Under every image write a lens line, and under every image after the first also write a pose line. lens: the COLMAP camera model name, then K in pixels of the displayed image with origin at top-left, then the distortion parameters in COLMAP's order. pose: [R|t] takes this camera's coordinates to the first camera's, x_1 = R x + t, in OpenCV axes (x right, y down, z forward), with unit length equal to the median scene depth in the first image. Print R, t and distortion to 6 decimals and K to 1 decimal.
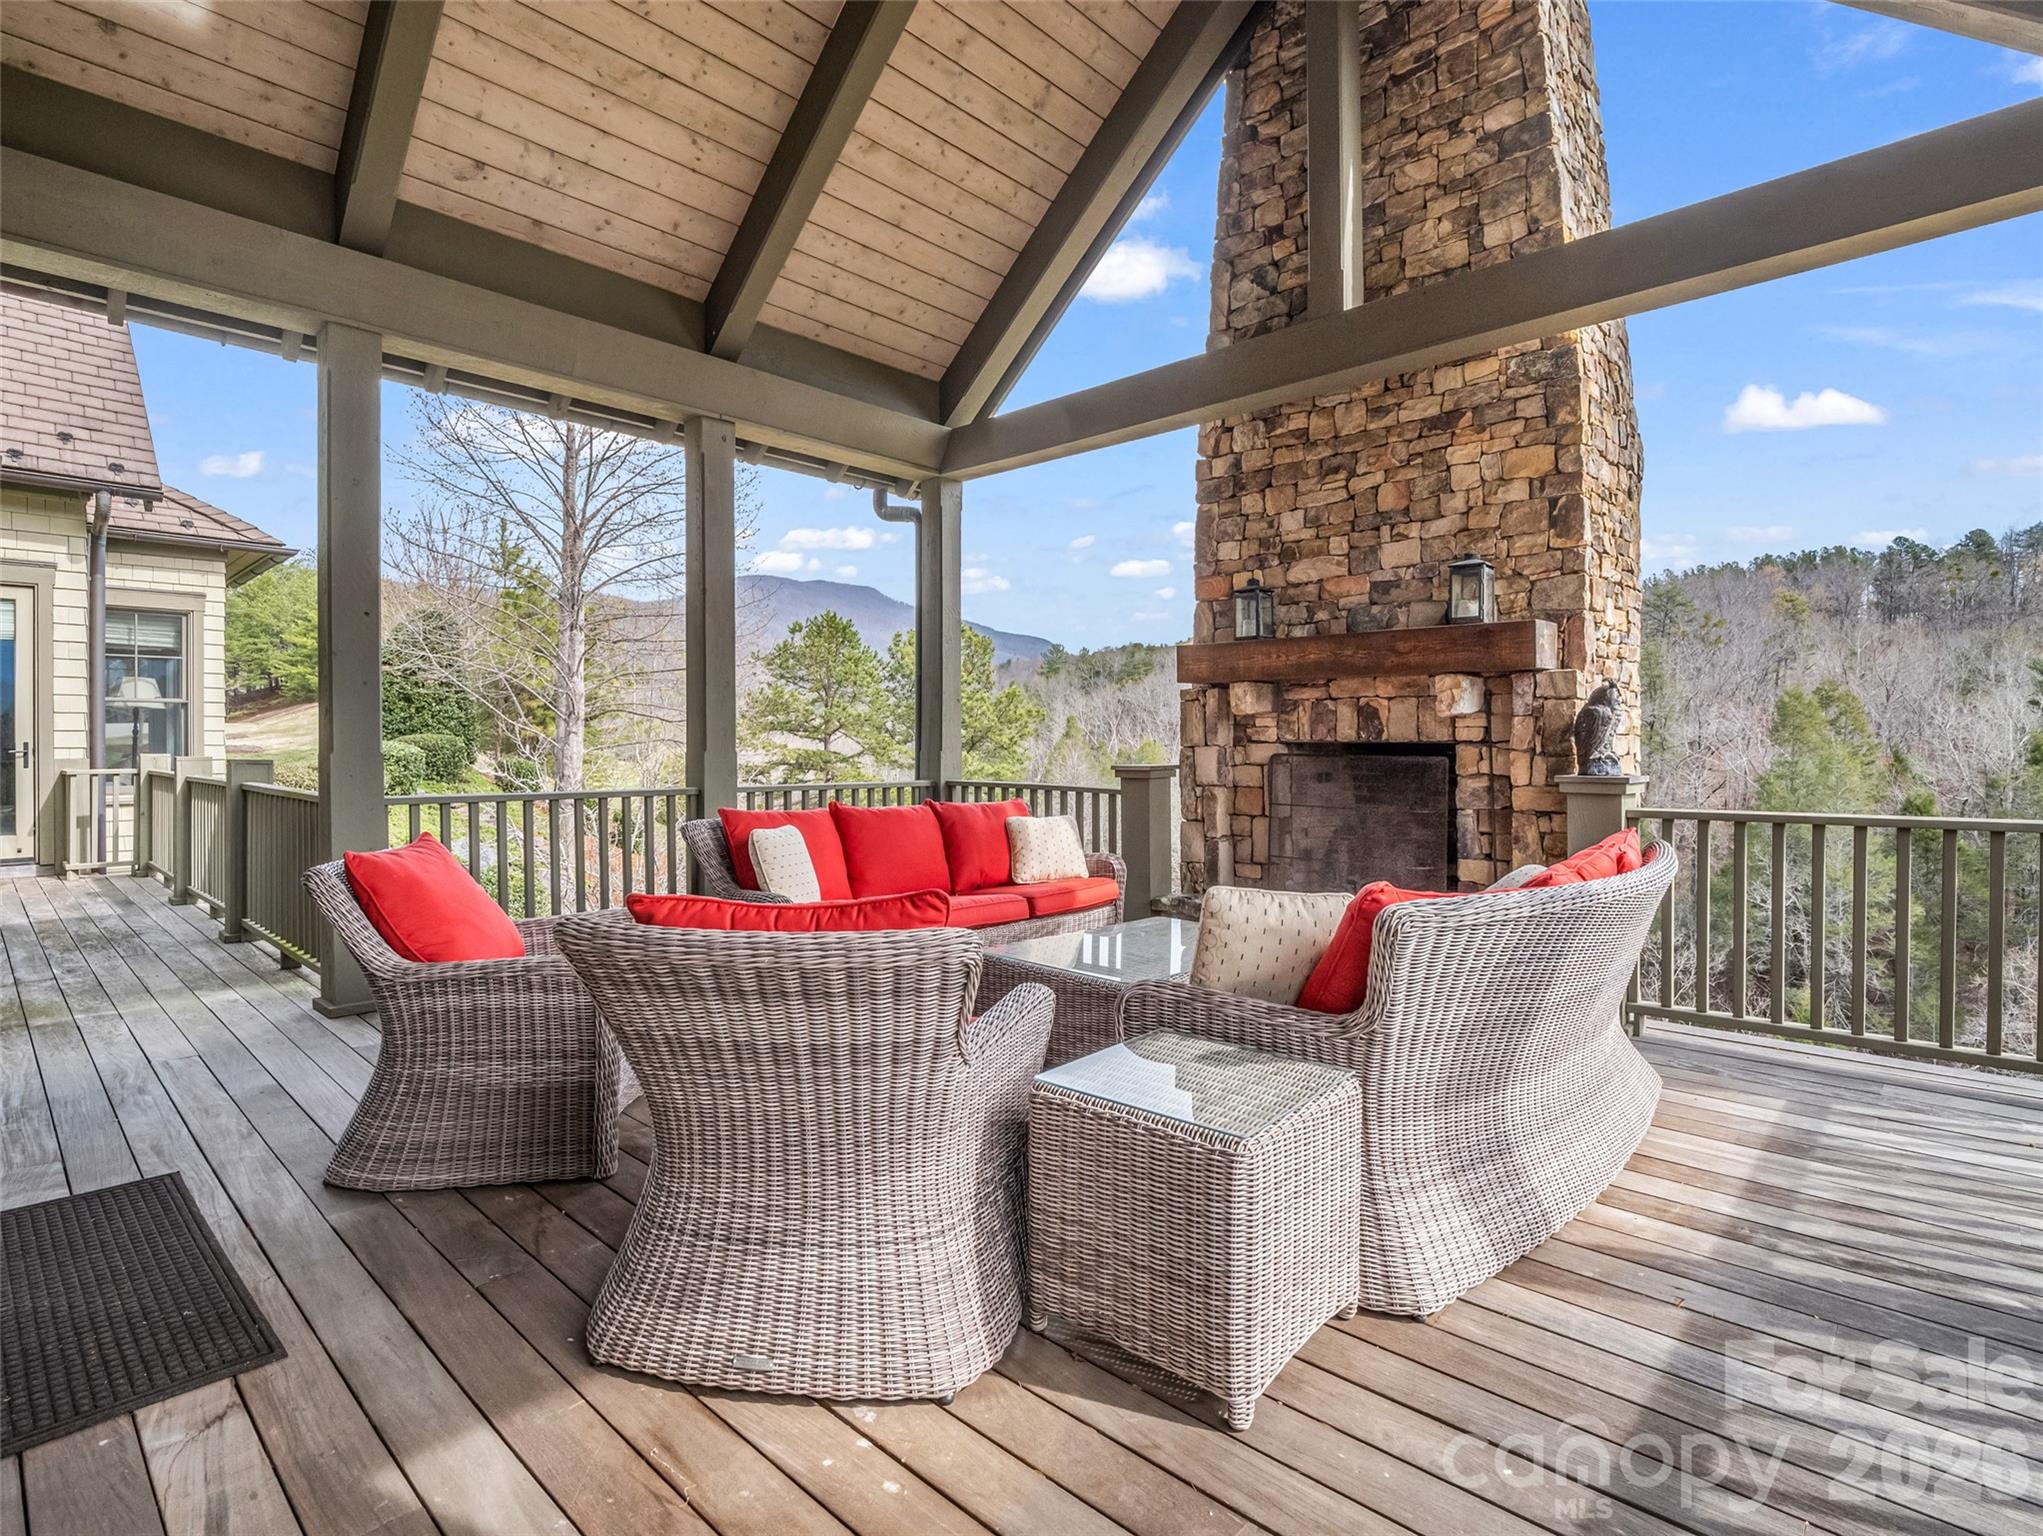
lens RADIAL K [[1023.7, 0, 1012.5], [0, 1023.7, 744.0], [0, 0, 1]] dist [-0.010881, -0.001366]
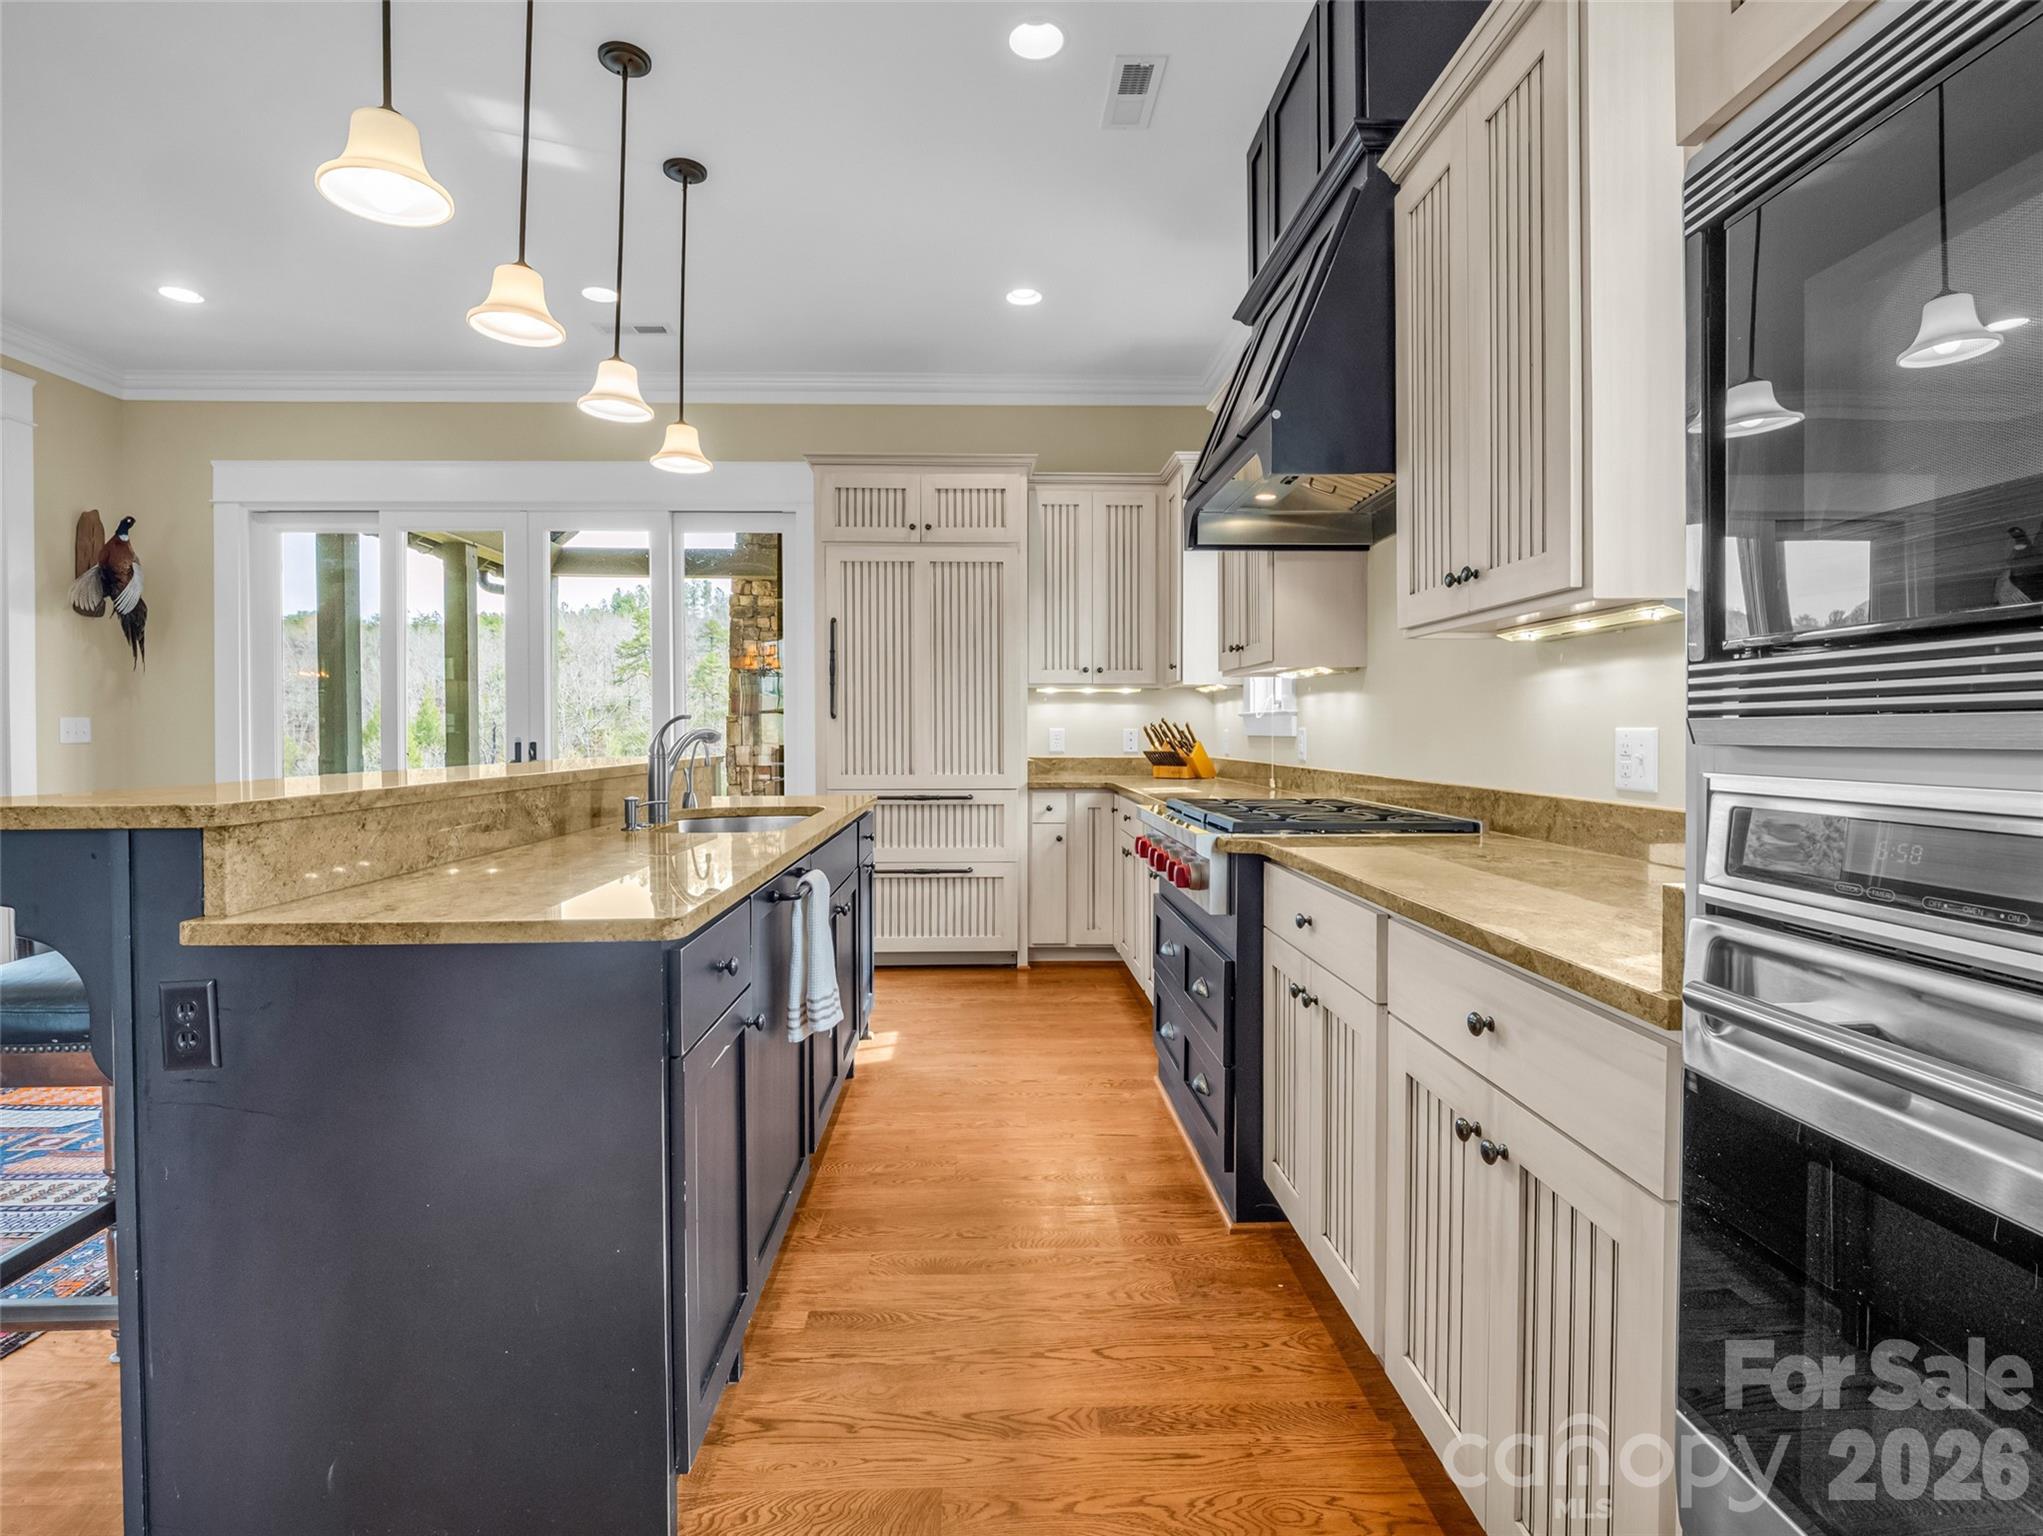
lens RADIAL K [[1023.7, 0, 1012.5], [0, 1023.7, 744.0], [0, 0, 1]] dist [-0.010881, -0.001366]
pose [[0.715308, -0.003891, 0.698799, -0.774463], [0.000034, 0.999985, 0.005534, -0.013359], [-0.698810, -0.003935, 0.715297, -0.718233]]
